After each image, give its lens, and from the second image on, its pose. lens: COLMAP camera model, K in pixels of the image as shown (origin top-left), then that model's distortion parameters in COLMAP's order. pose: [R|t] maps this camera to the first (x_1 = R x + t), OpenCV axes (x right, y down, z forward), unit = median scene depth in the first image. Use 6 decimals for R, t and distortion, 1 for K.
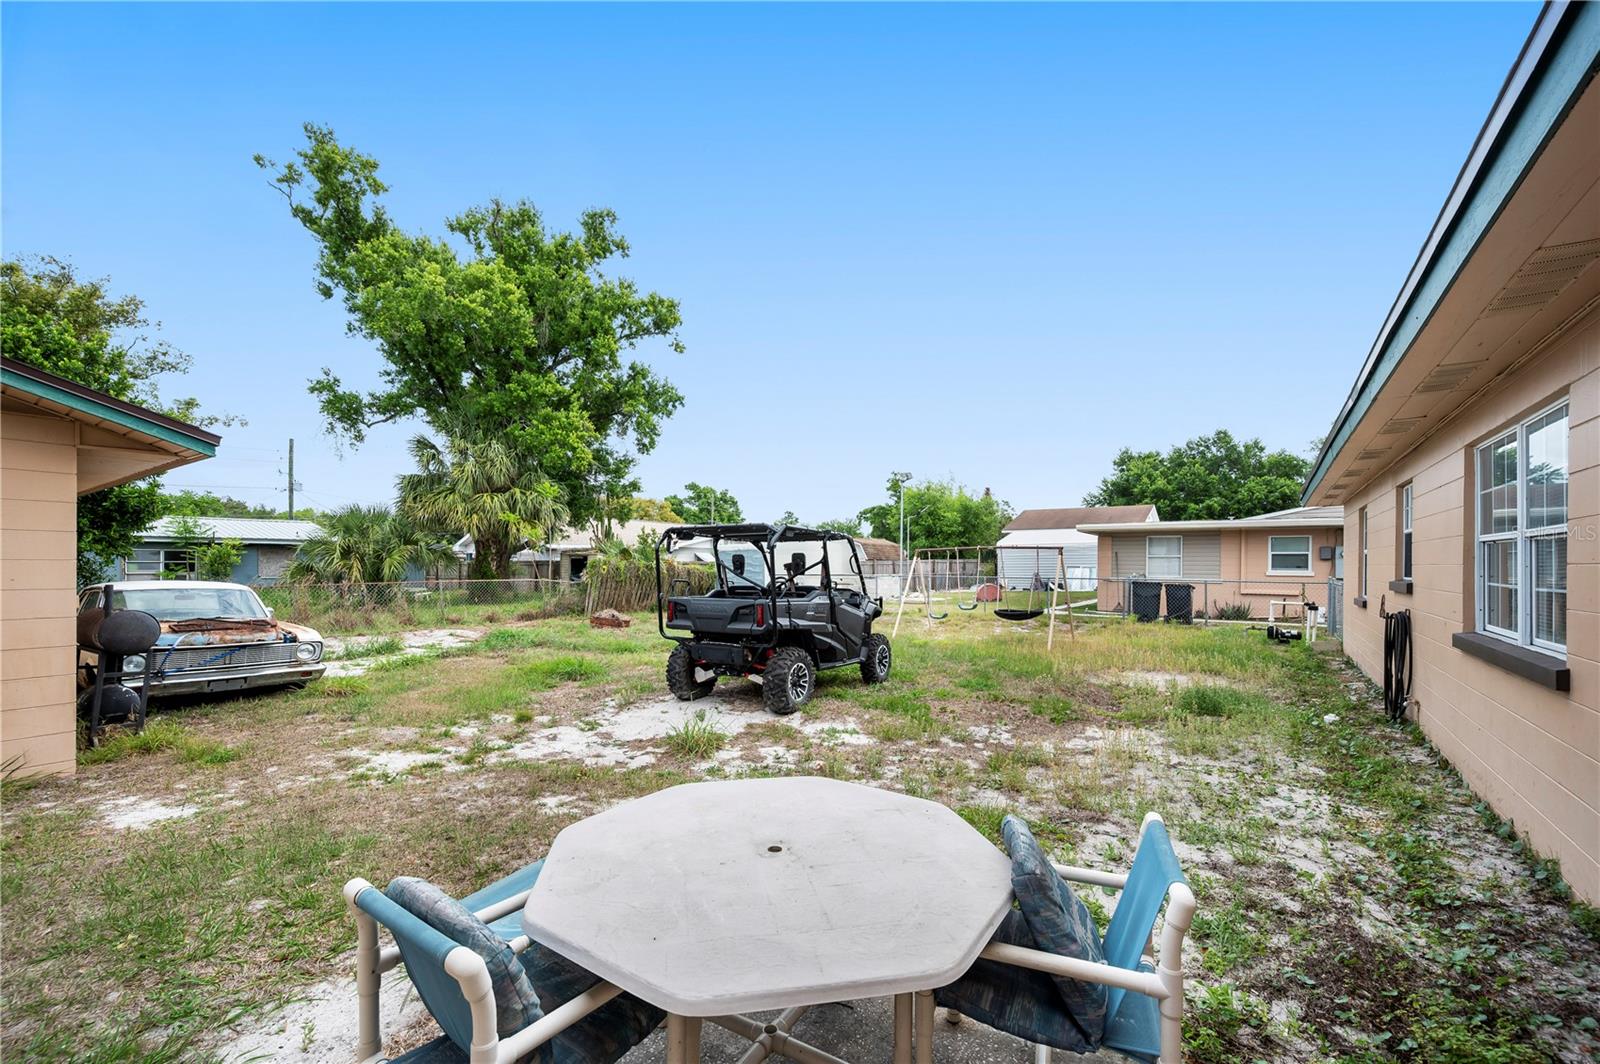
lens RADIAL K [[653.8, 0, 796.9], [0, 653.8, 543.2], [0, 0, 1]] dist [0.000680, 0.000149]
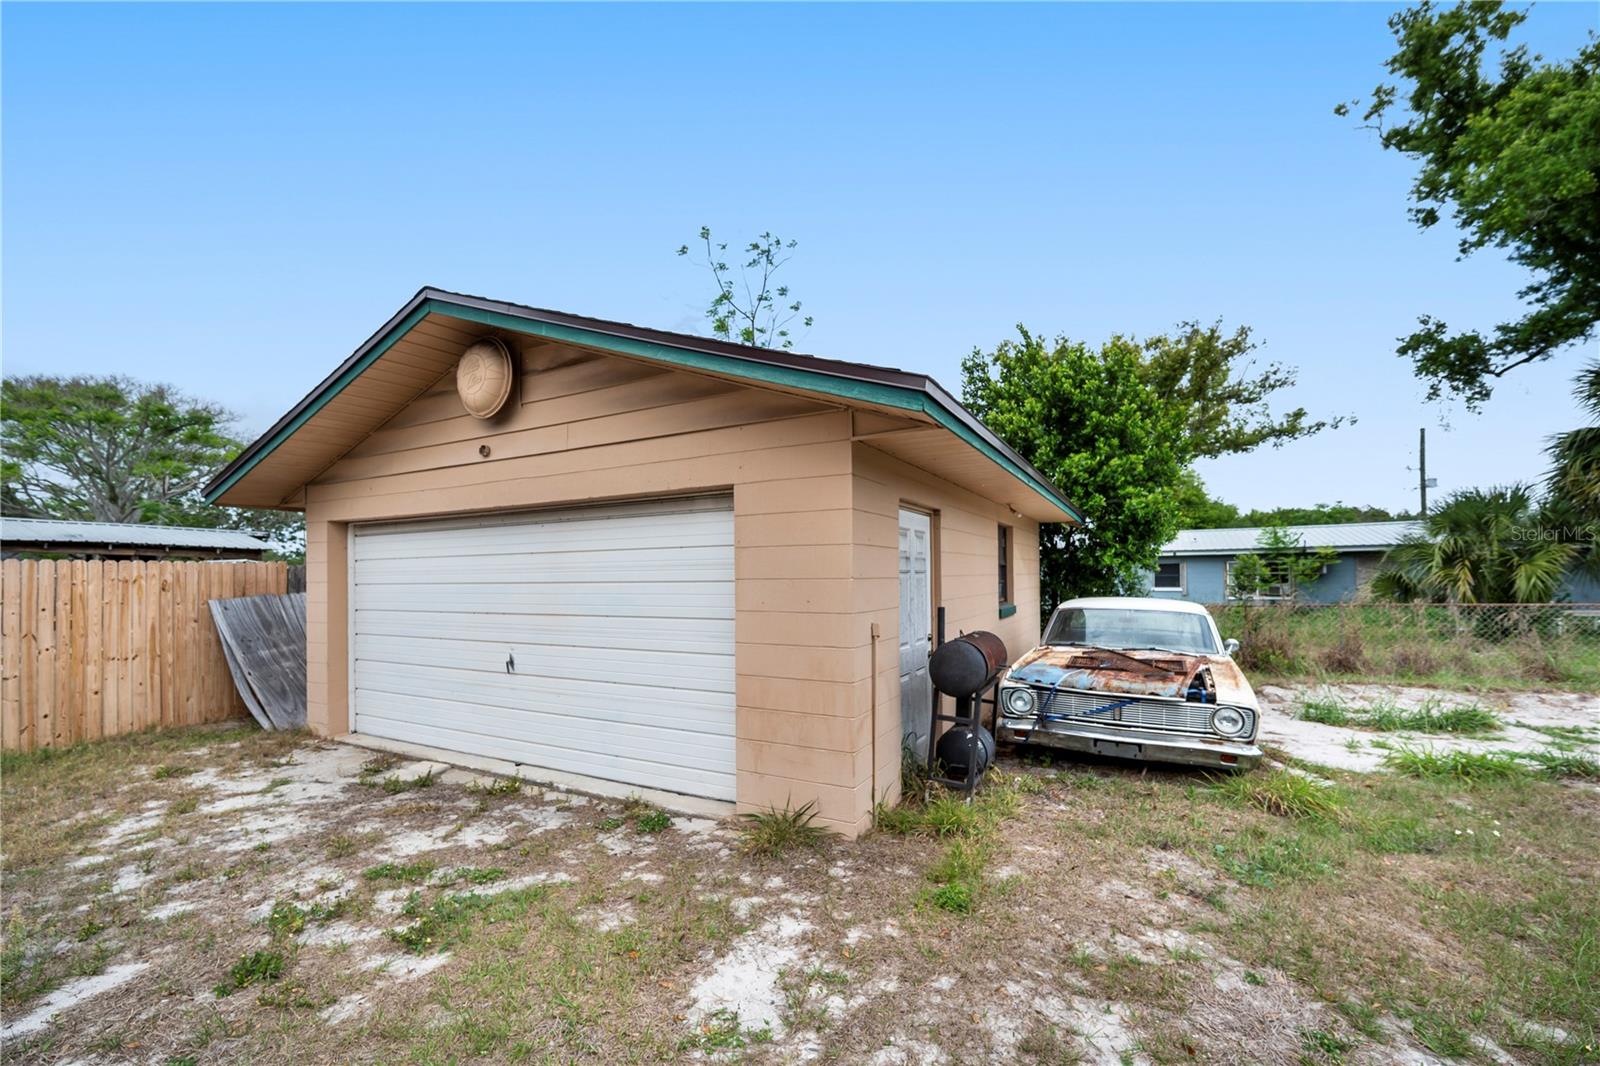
lens RADIAL K [[641.0, 0, 817.2], [0, 641.0, 579.0], [0, 0, 1]] dist [0.002409, 0.000380]
pose [[0.126200, -0.001113, -0.992004, -0.074304], [0.040929, 0.999154, 0.004086, 0.005085], [0.991160, -0.041117, 0.126139, 0.202518]]
